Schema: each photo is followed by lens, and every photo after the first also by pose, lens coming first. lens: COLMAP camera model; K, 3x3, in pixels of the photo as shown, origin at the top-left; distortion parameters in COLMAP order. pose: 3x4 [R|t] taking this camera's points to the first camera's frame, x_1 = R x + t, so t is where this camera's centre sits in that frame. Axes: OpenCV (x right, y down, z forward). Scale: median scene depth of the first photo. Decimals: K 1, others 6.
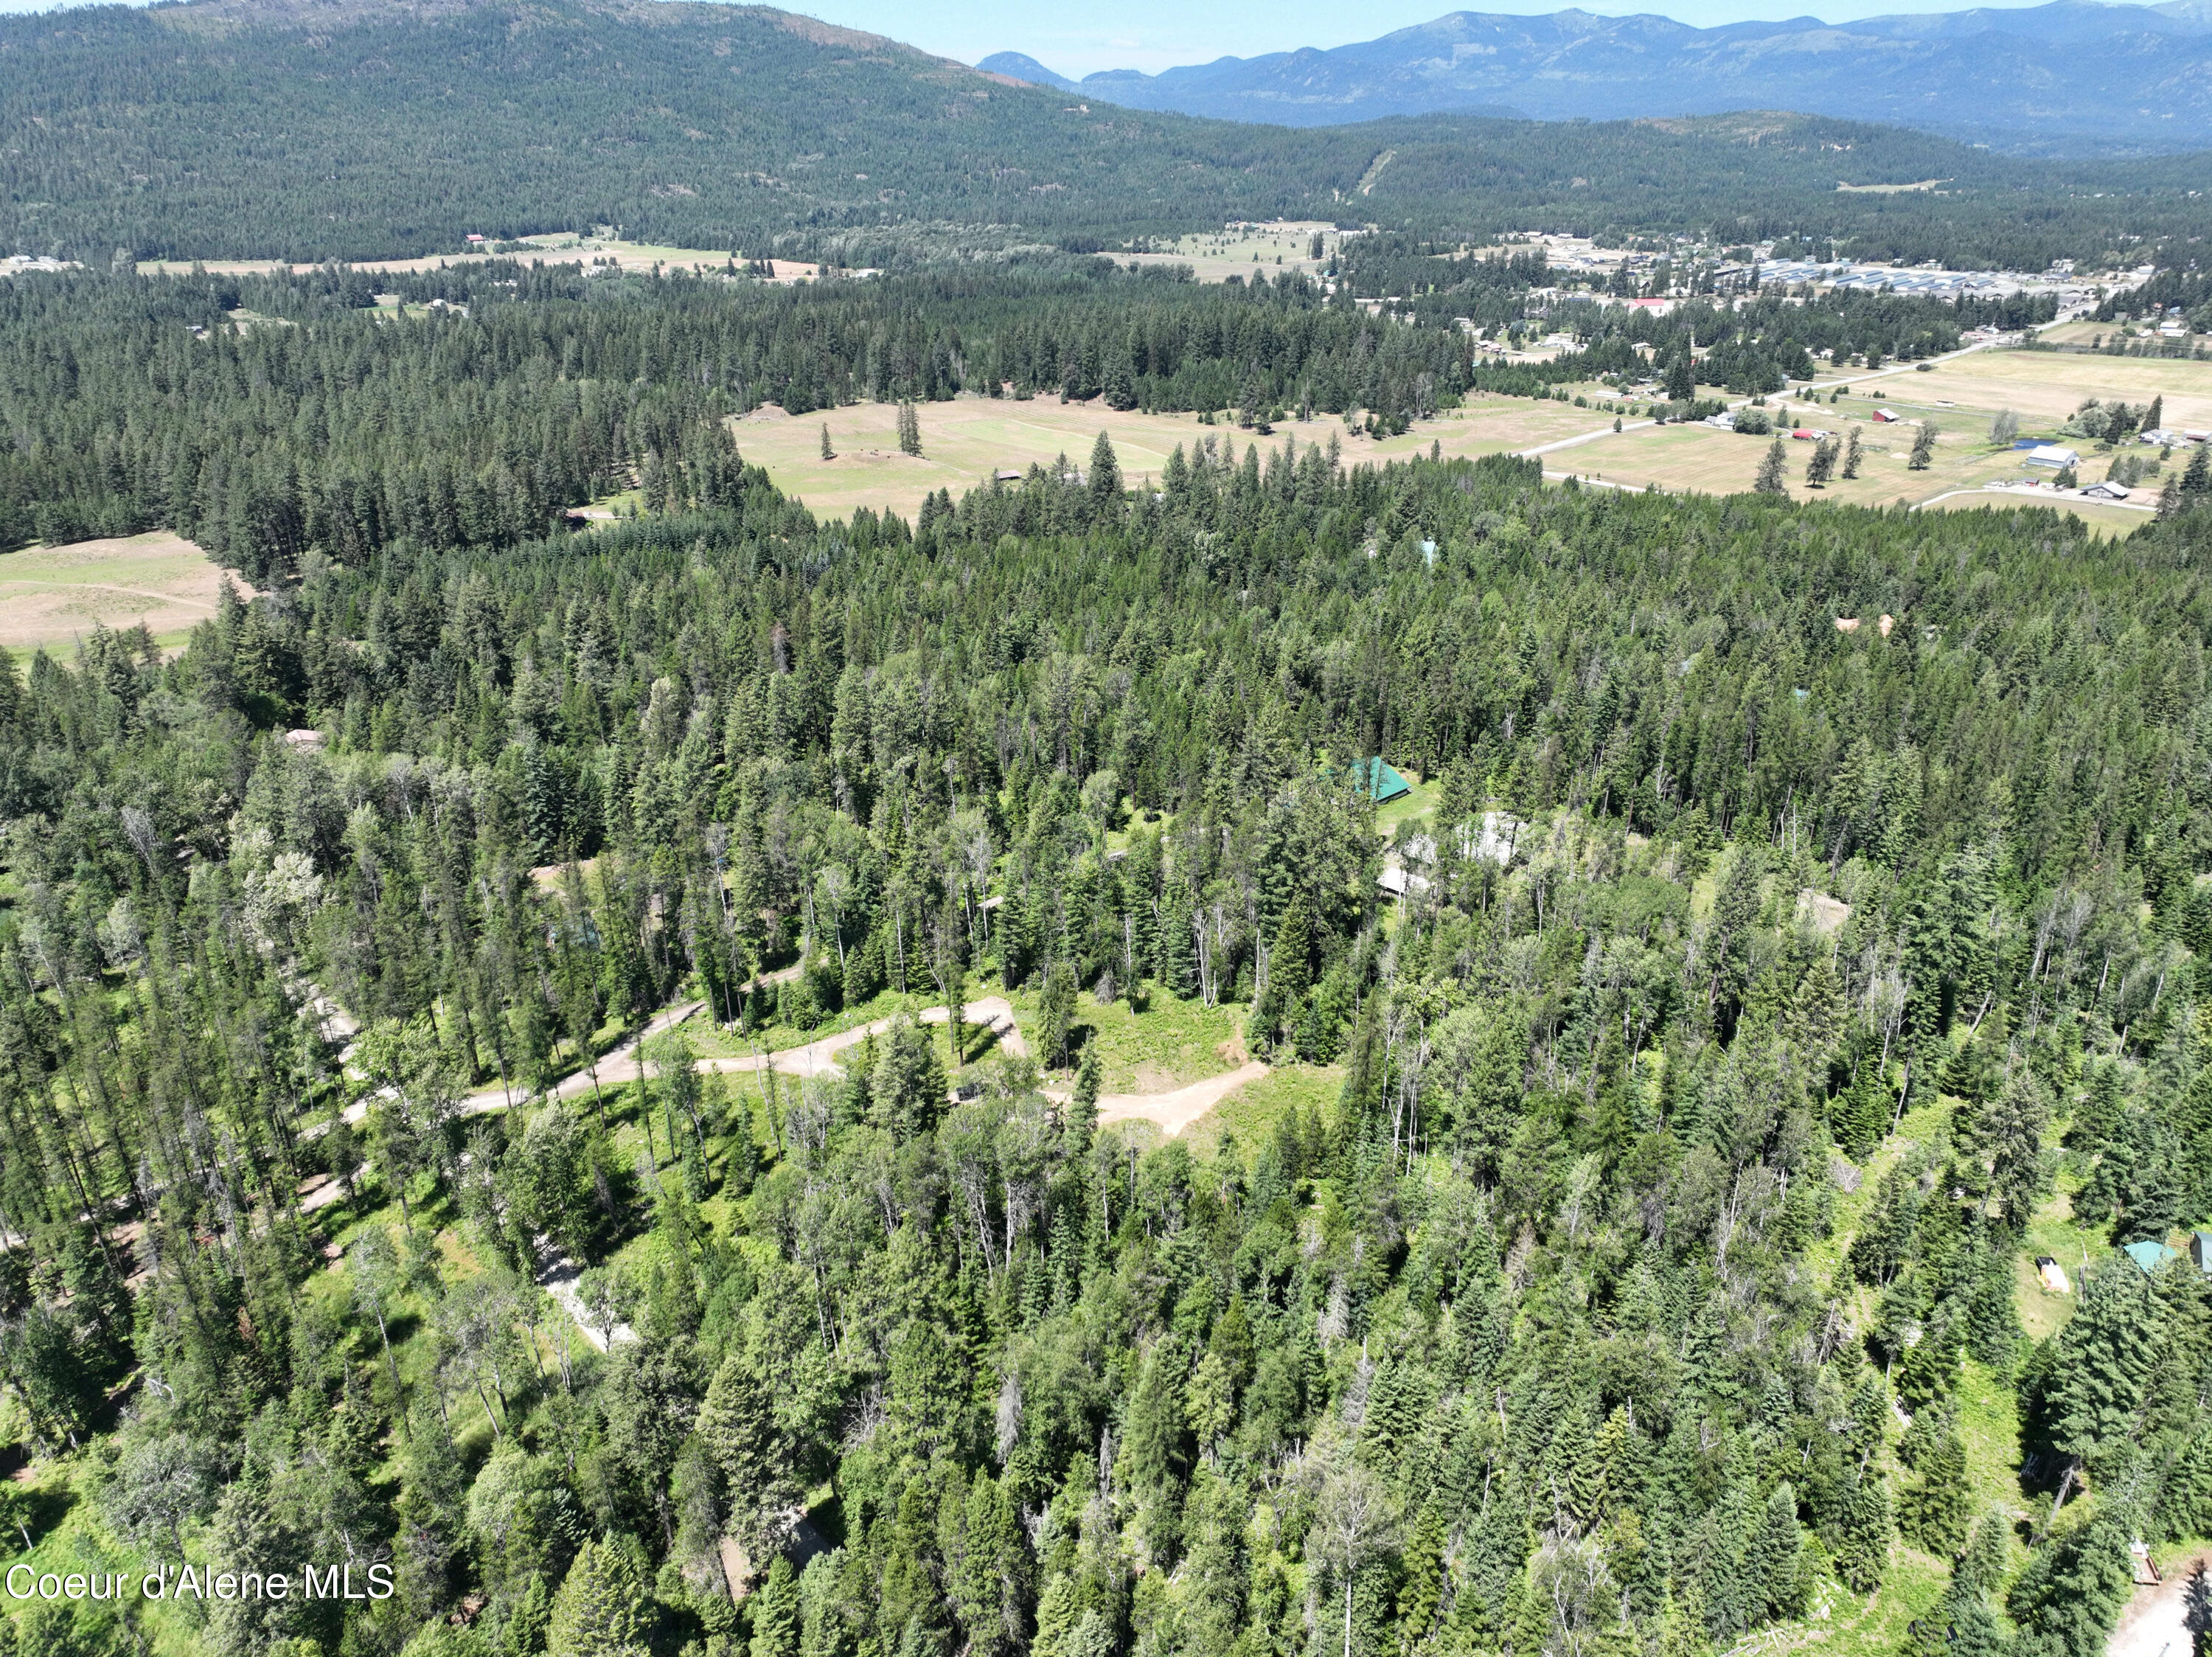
lens RADIAL K [[1546.5, 0, 1115.2], [0, 1546.5, 837.4], [0, 0, 1]] dist [-0.003056, 0.018674]
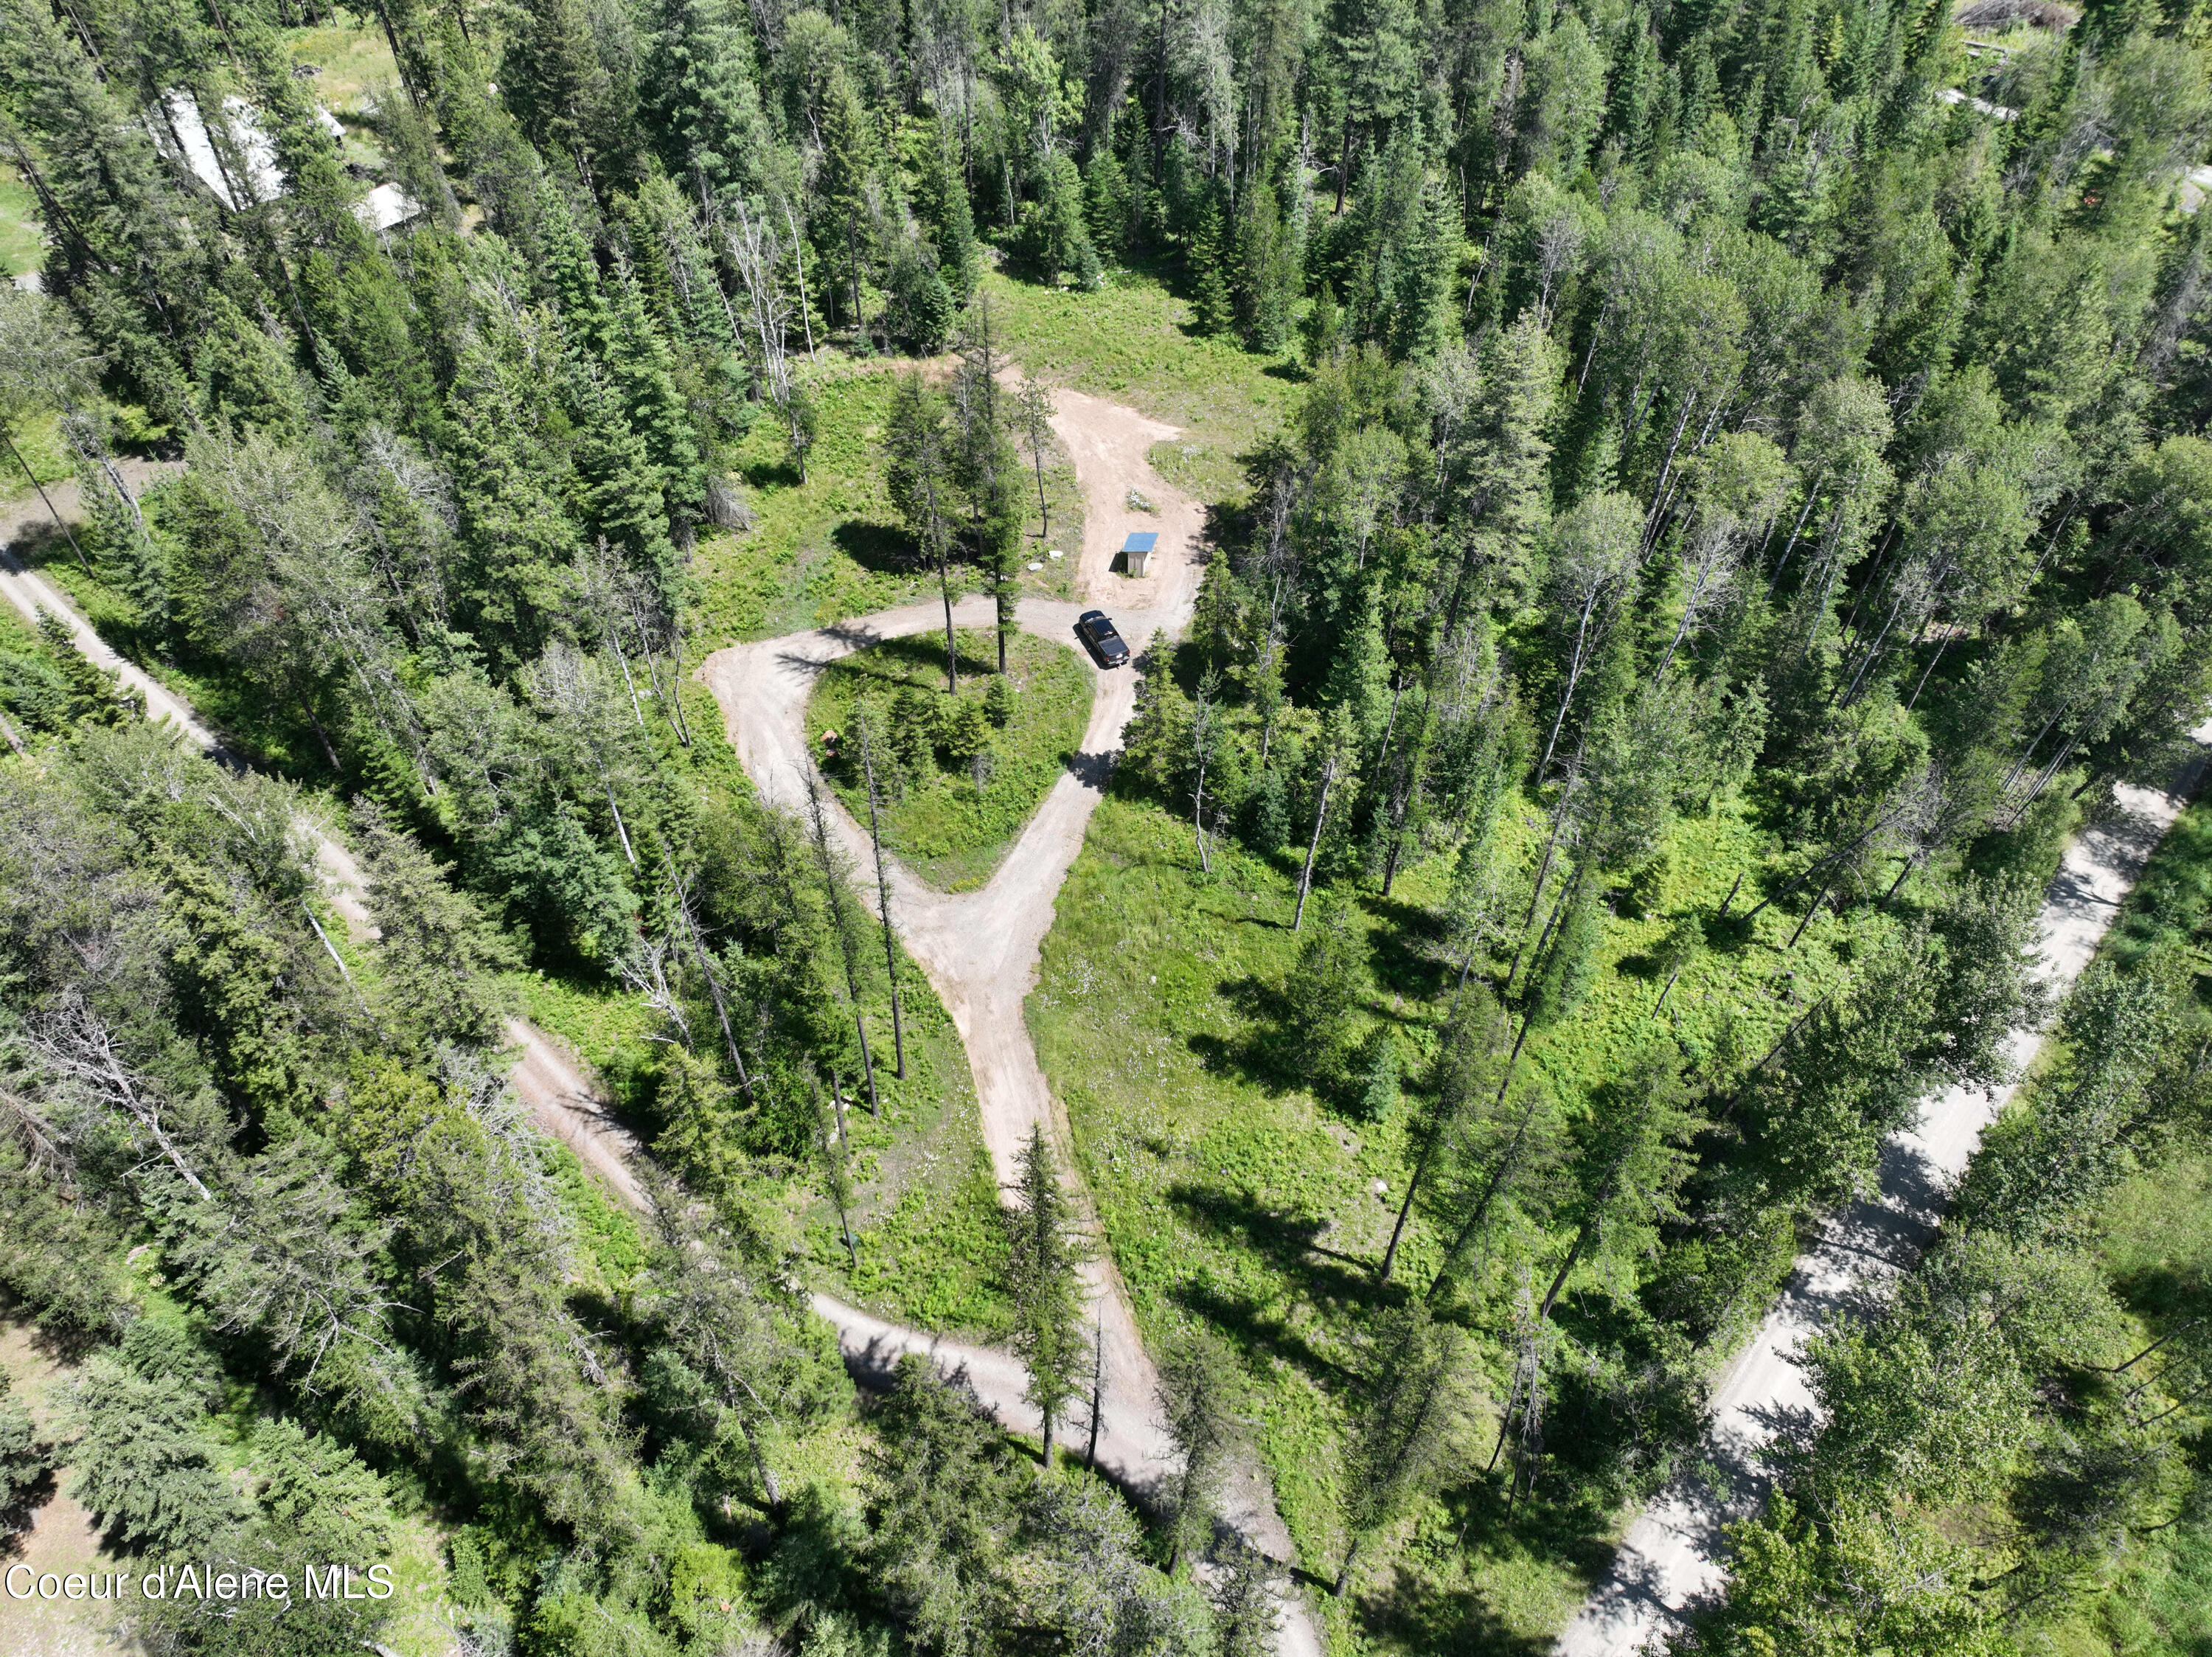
lens RADIAL K [[1546.5, 0, 1103.1], [0, 1546.5, 826.6], [0, 0, 1]] dist [-0.003056, 0.018674]
pose [[-0.081163, -0.730036, 0.678572, -0.096725], [0.418184, 0.593052, 0.688049, -0.029339], [-0.904729, 0.339612, 0.257156, 0.181522]]
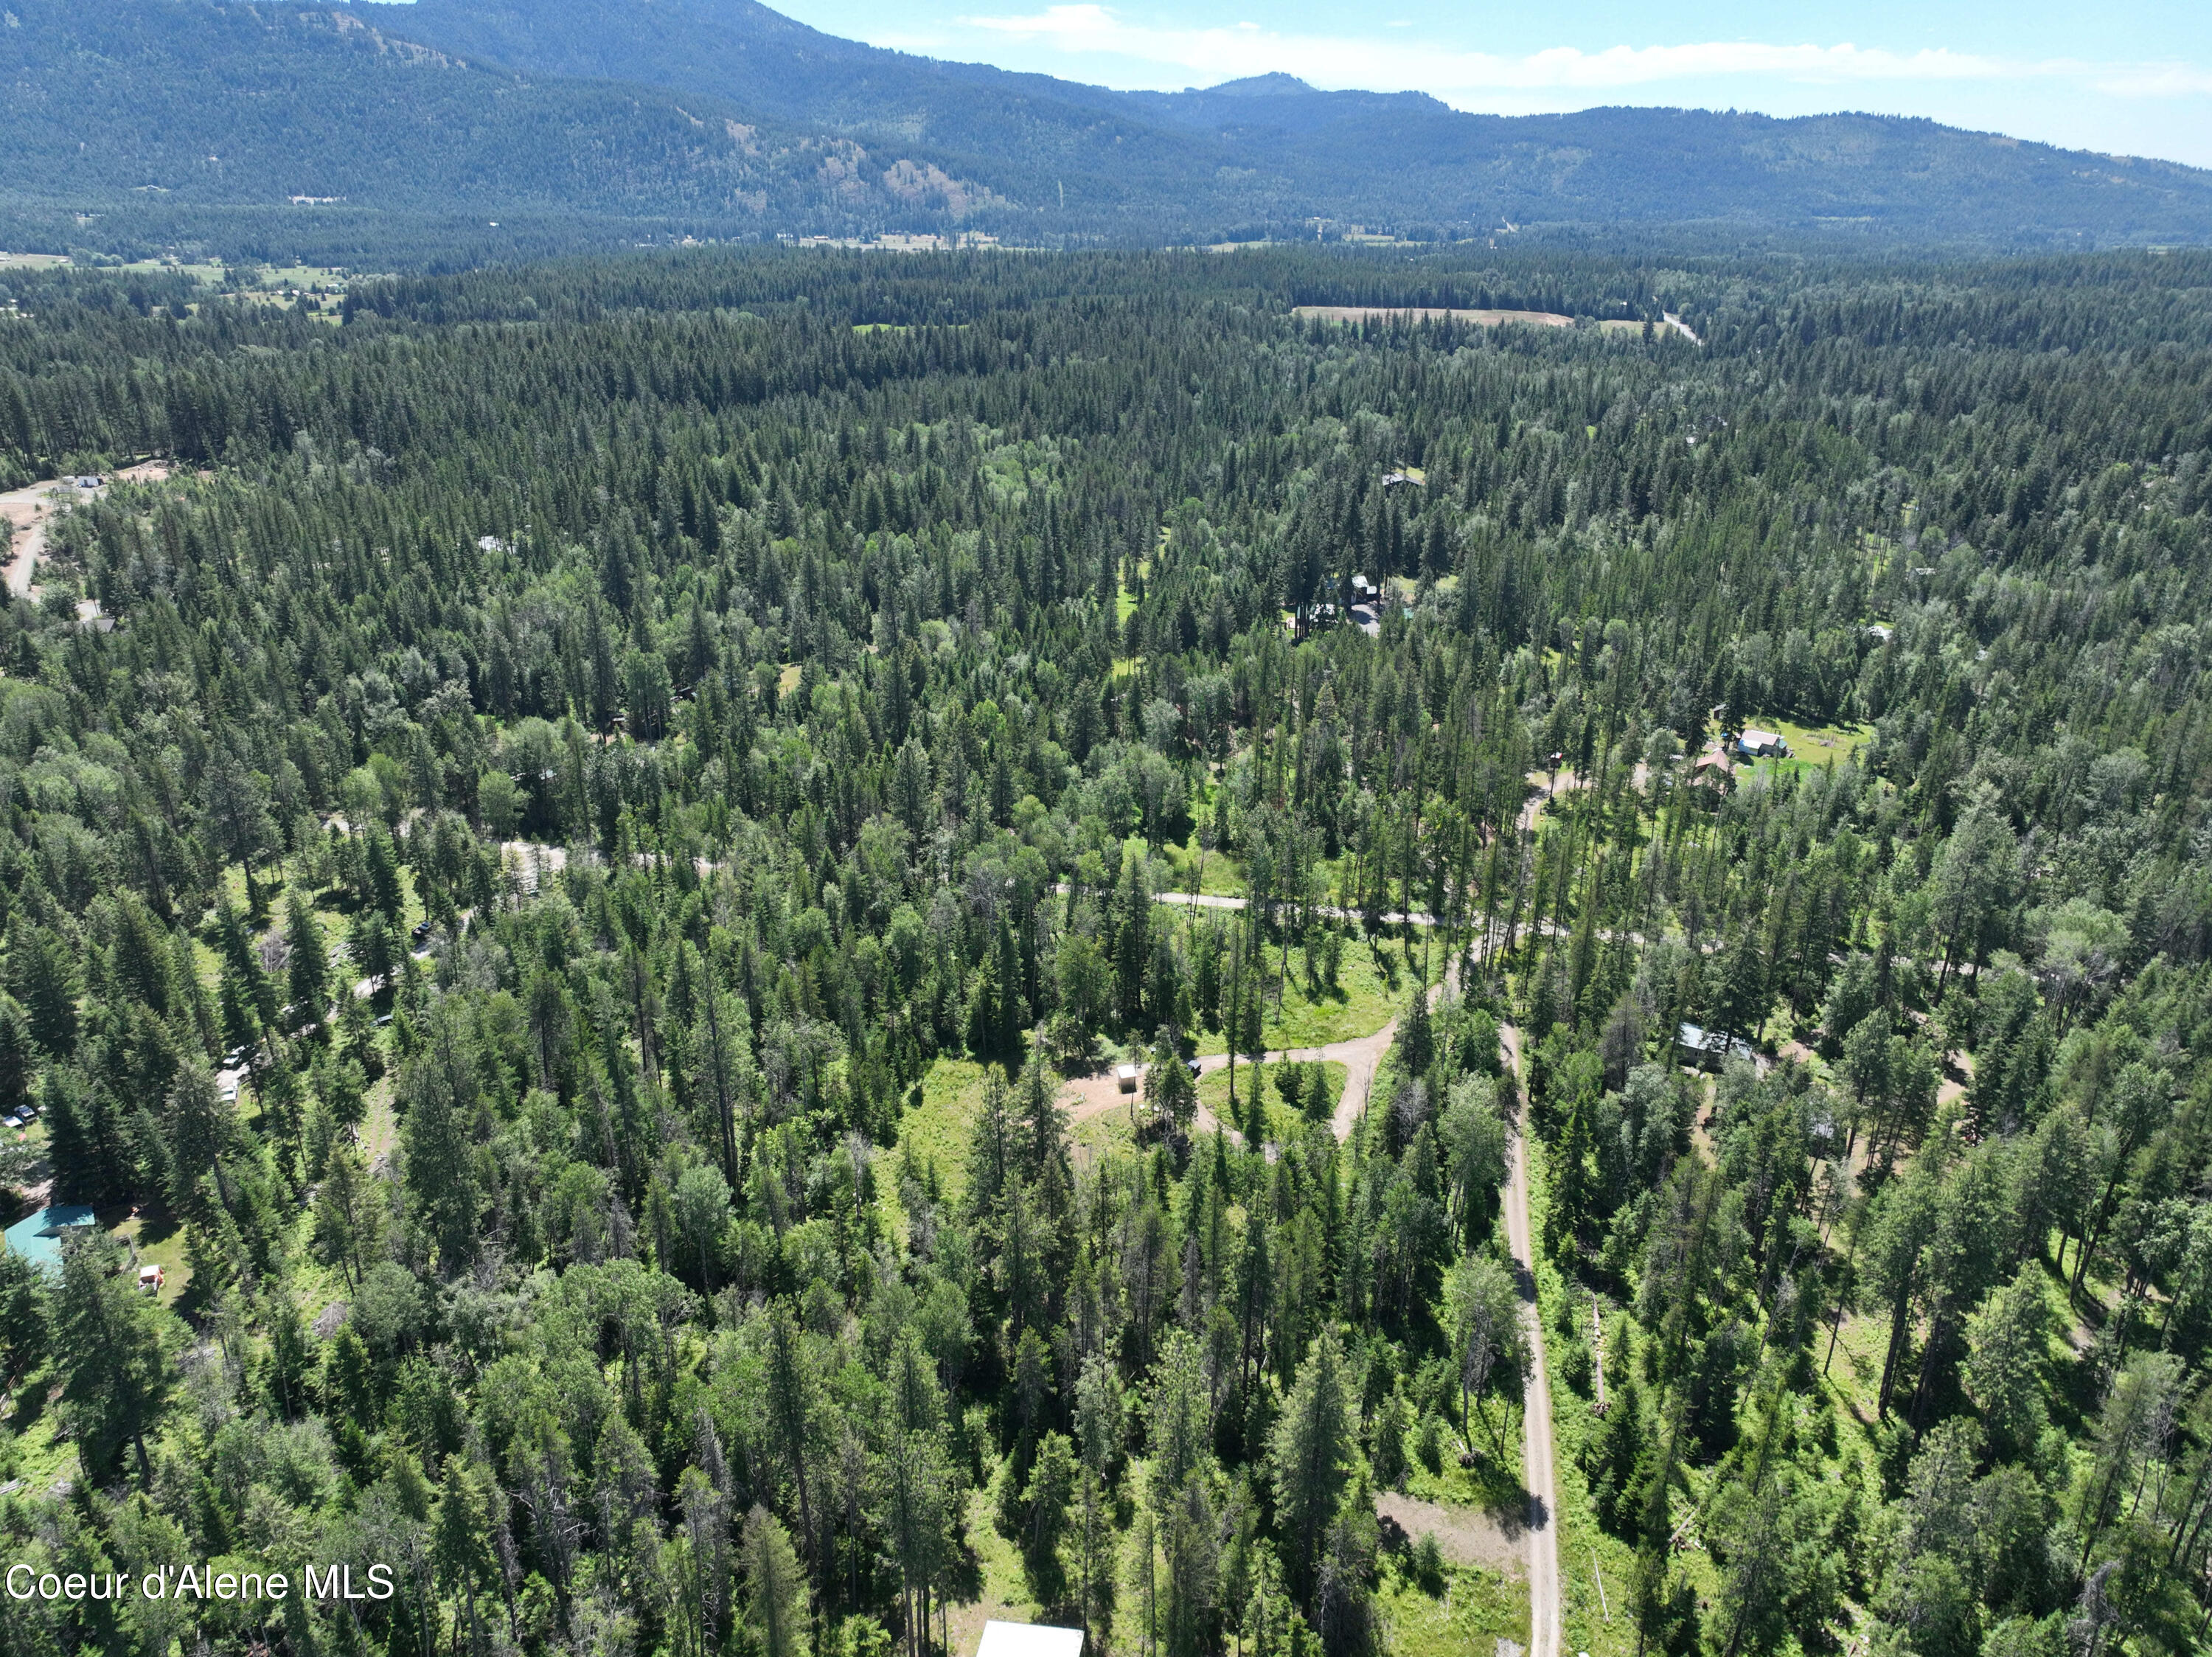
lens RADIAL K [[1546.5, 0, 1111.8], [0, 1546.5, 825.9], [0, 0, 1]] dist [-0.003056, 0.018674]
pose [[-0.809457, 0.224919, -0.542393, 0.099560], [-0.252007, 0.701254, 0.666885, -0.132310], [0.530350, 0.676501, -0.510954, 0.285007]]
